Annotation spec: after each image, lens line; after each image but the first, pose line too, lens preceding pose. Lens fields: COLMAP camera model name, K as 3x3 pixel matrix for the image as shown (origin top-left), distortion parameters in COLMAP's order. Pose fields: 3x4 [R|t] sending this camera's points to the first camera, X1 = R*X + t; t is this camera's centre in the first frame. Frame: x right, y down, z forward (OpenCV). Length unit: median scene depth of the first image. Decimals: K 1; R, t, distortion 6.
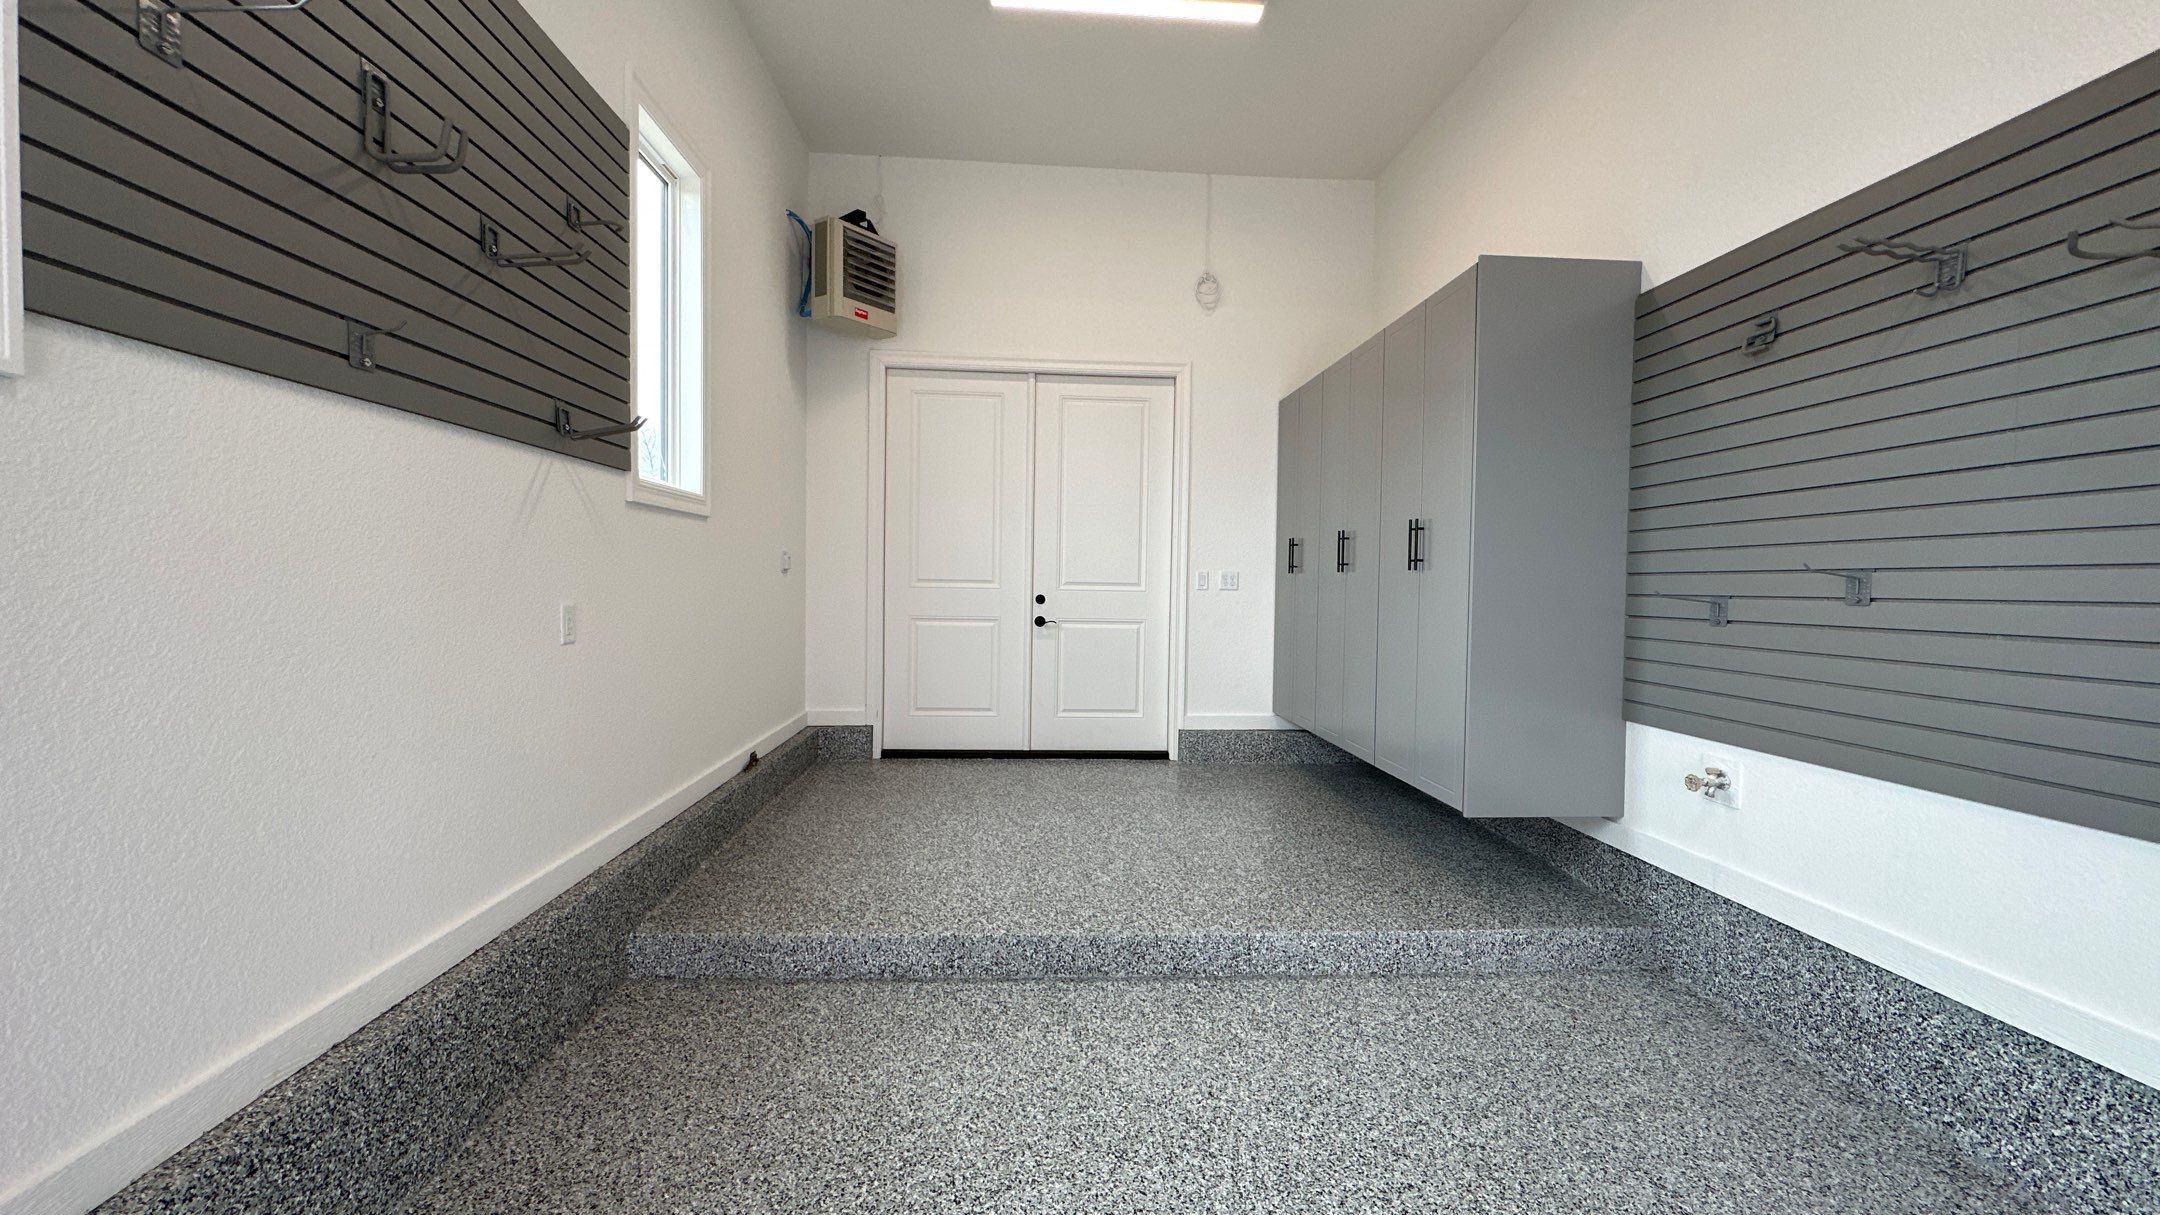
lens RADIAL K [[860.4, 0, 1084.5], [0, 860.4, 608.6], [0, 0, 1]] dist [-0.001649, -0.000487]
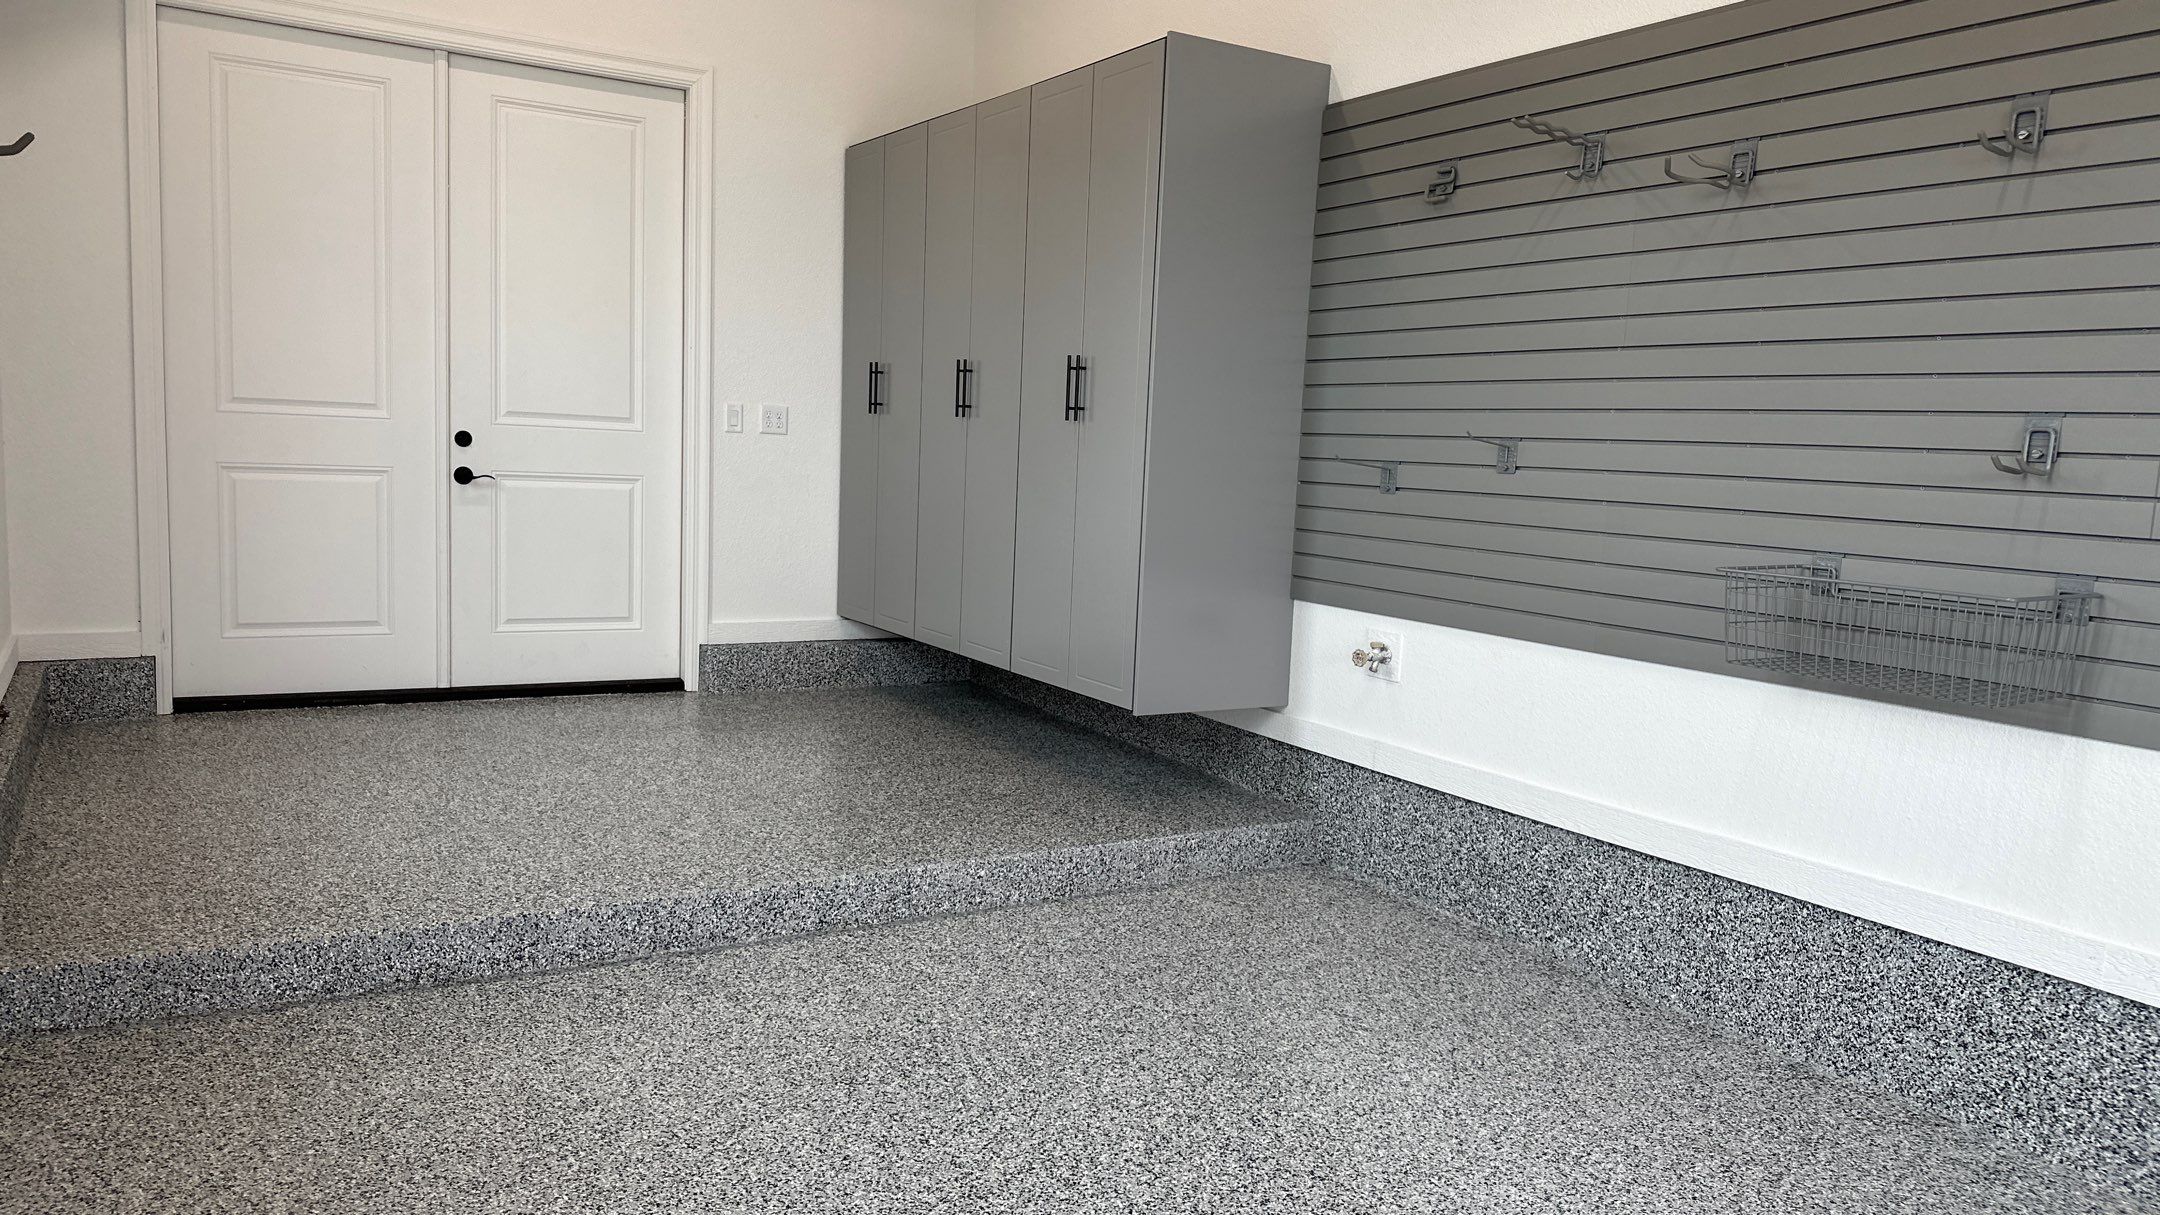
lens RADIAL K [[1499.9, 0, 1097.5], [0, 1499.9, 634.9], [0, 0, 1]] dist [0.089750, -0.135447]
pose [[0.883962, -0.034166, 0.466308, -0.287222], [-0.019565, 0.993750, 0.109901, -0.000096], [-0.467149, -0.106272, 0.877769, -0.285754]]
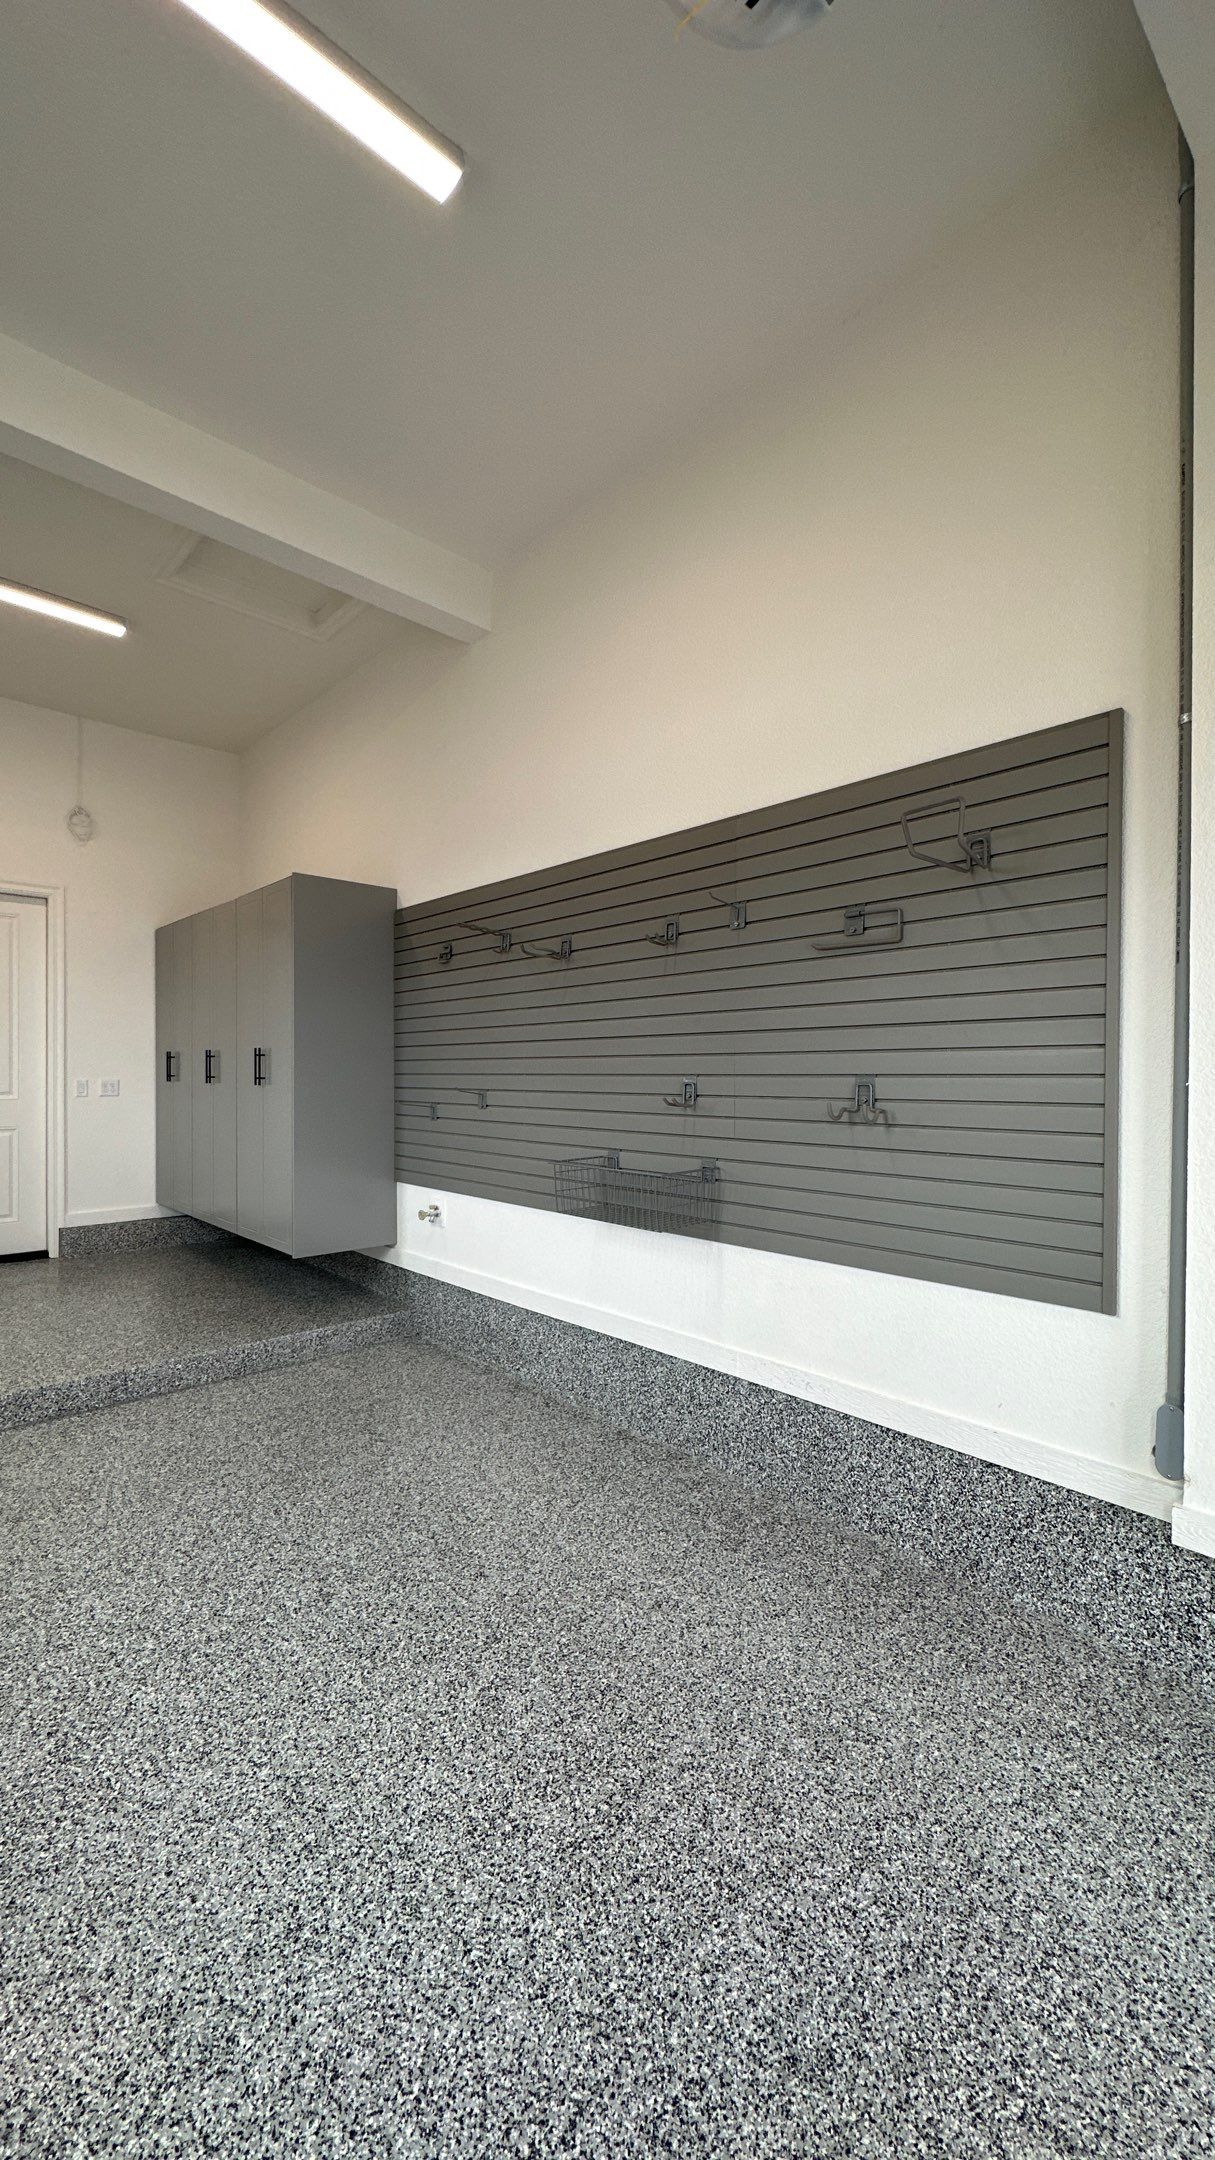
lens RADIAL K [[860.4, 0, 605.3], [0, 860.4, 1082.8], [0, 0, 1]] dist [-0.001649, -0.000487]
pose [[0.778812, -0.018943, 0.626971, -0.049840], [0.025841, 0.999664, -0.001896, -0.036613], [-0.626725, 0.017678, 0.779040, -0.465445]]
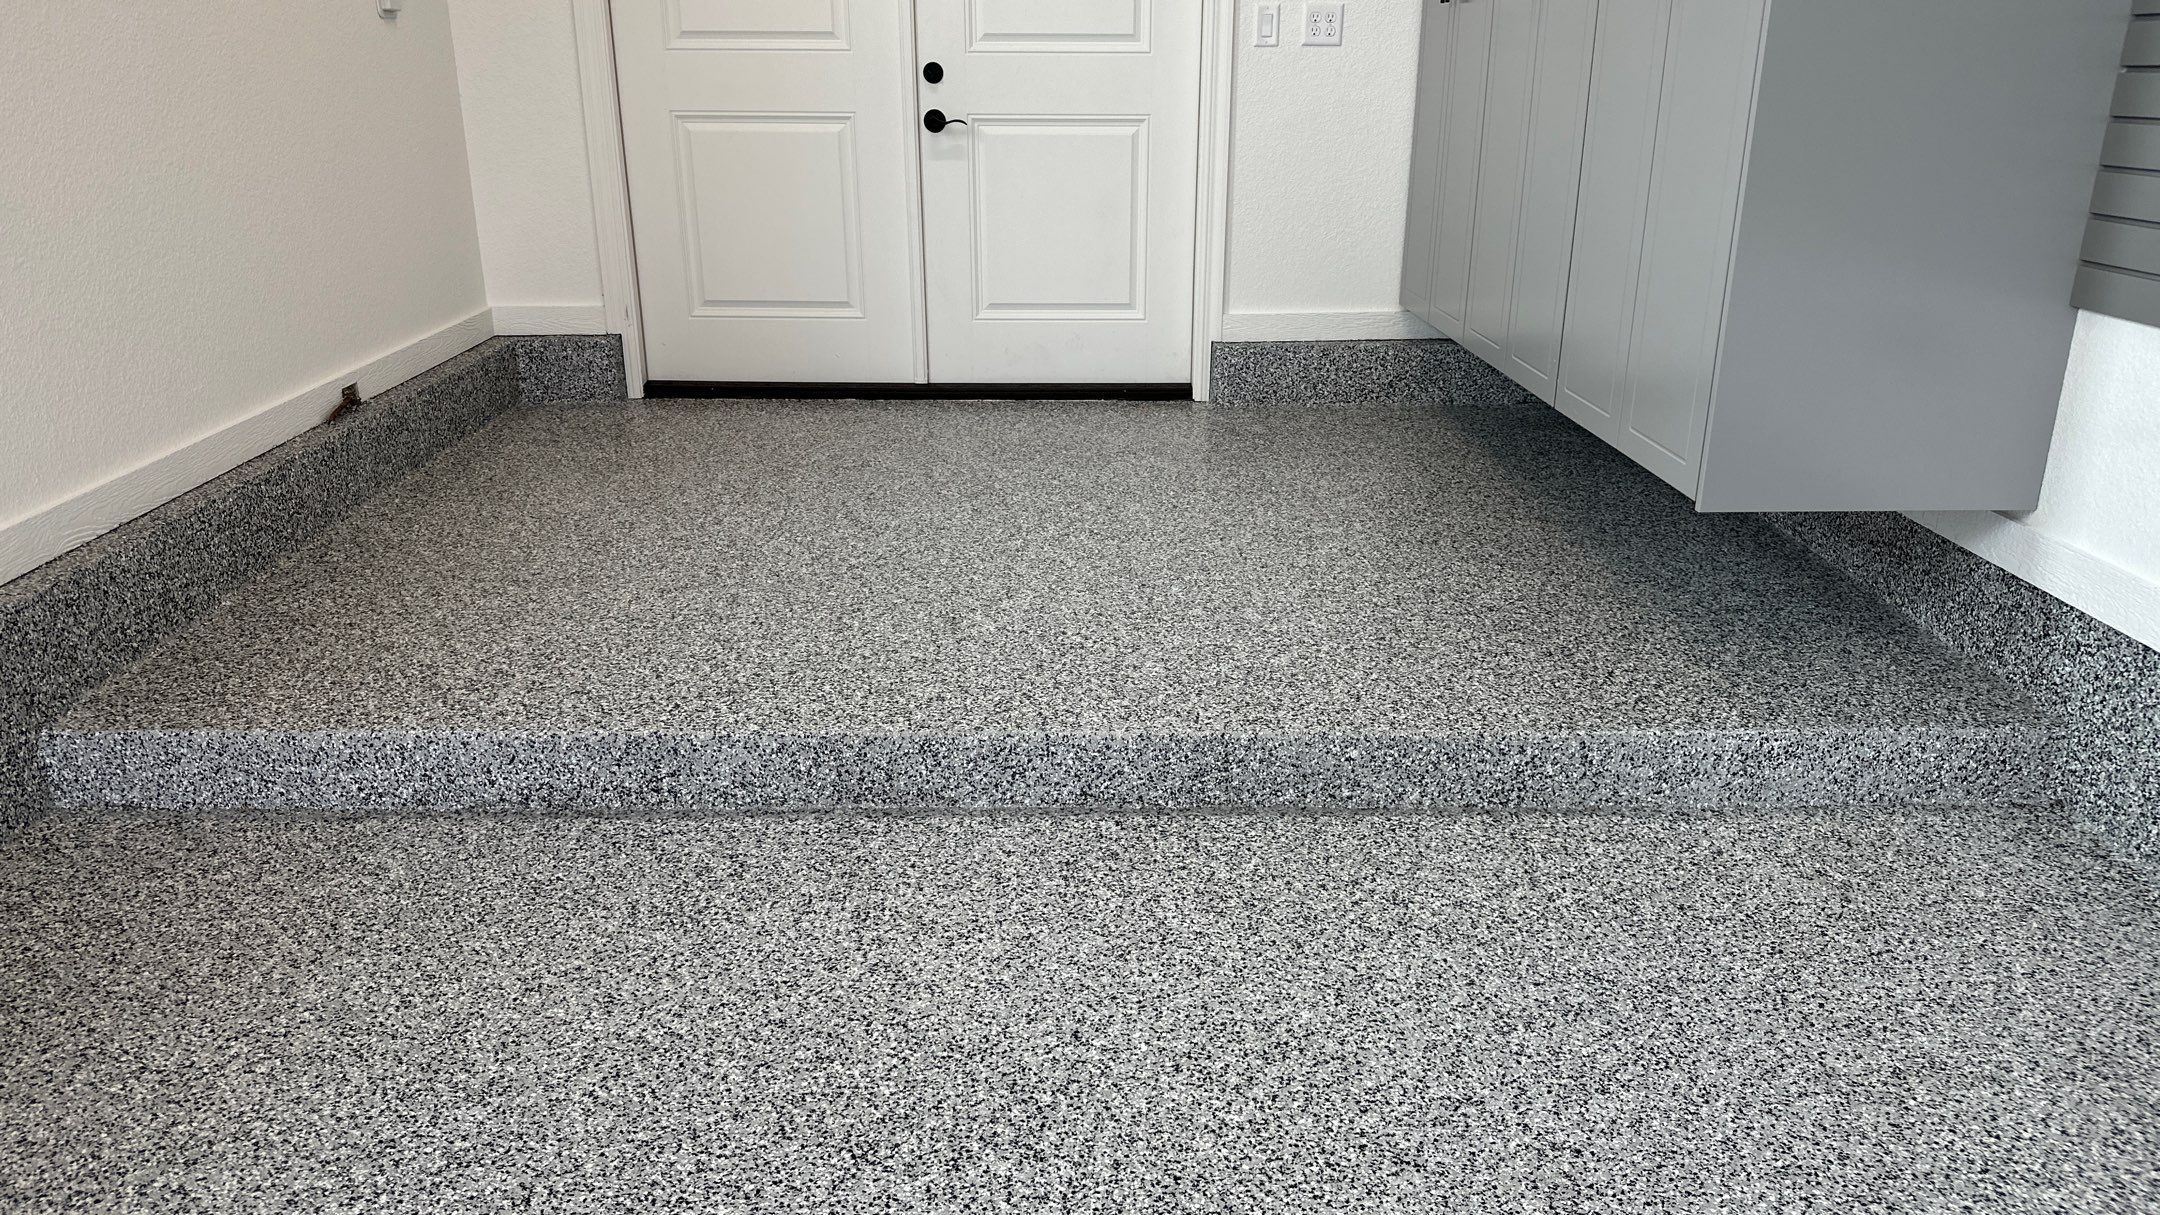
lens RADIAL K [[1499.9, 0, 1086.2], [0, 1499.9, 628.8], [0, 0, 1]] dist [0.089750, -0.135447]
pose [[0.998767, 0.002953, -0.049554, 0.142614], [0.012981, 0.947957, 0.318134, 0.028382], [0.047915, -0.318385, 0.946750, 0.153123]]
